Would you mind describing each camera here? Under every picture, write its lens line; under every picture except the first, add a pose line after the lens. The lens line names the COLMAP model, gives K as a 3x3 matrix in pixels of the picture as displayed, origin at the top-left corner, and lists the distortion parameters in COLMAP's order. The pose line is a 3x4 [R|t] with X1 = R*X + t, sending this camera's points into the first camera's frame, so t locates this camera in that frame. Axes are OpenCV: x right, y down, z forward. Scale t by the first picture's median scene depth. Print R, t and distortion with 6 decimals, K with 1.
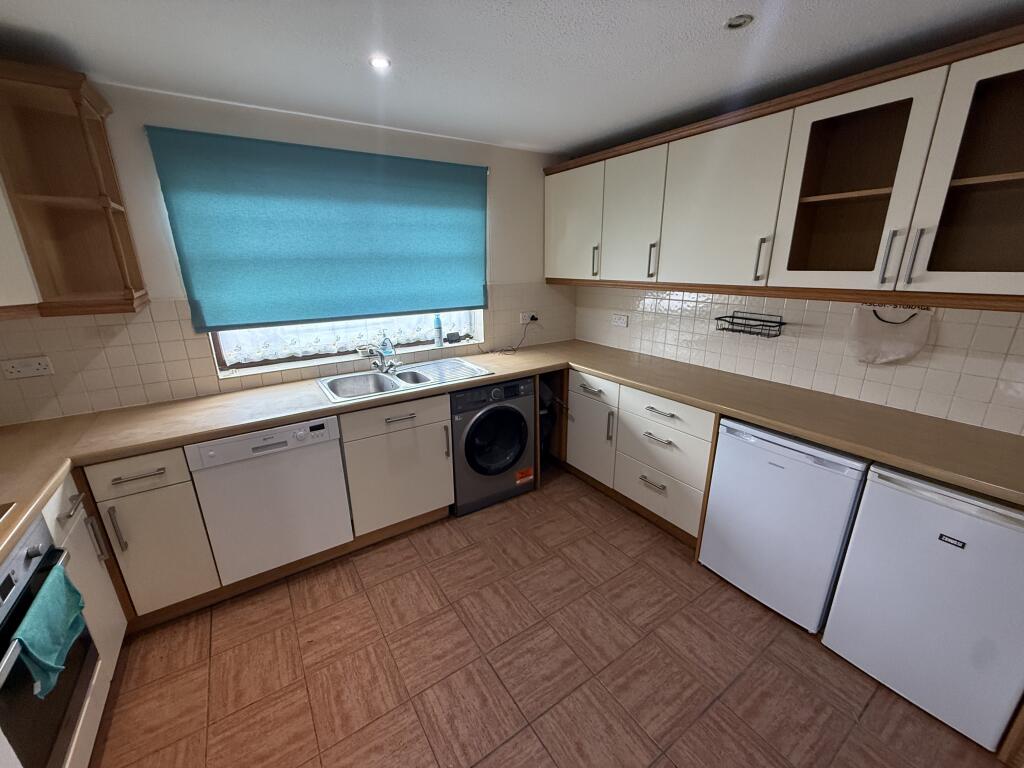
lens RADIAL K [[407.9, 0, 509.1], [0, 407.9, 383.4], [0, 0, 1]] dist [-0.003295, -0.000517]
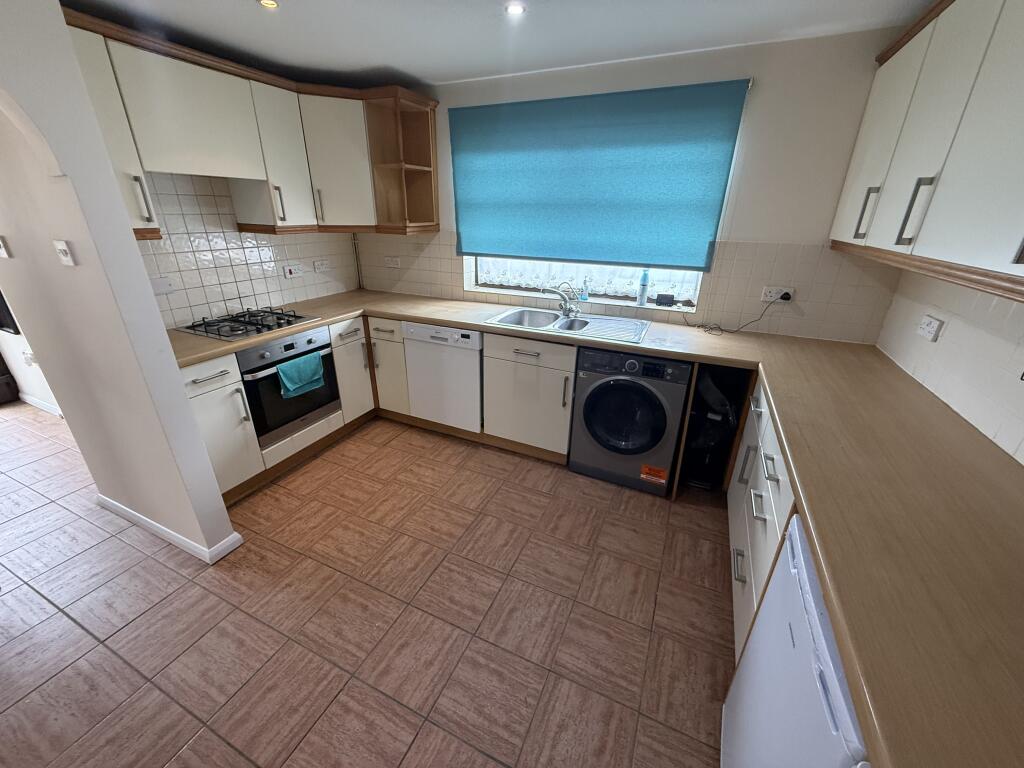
lens RADIAL K [[407.9, 0, 509.1], [0, 407.9, 383.4], [0, 0, 1]] dist [-0.003295, -0.000517]
pose [[0.521587, 0.348312, -0.778862, 0.566669], [-0.266501, 0.933709, 0.239091, -0.084543], [0.810509, 0.082861, 0.579836, 0.303655]]
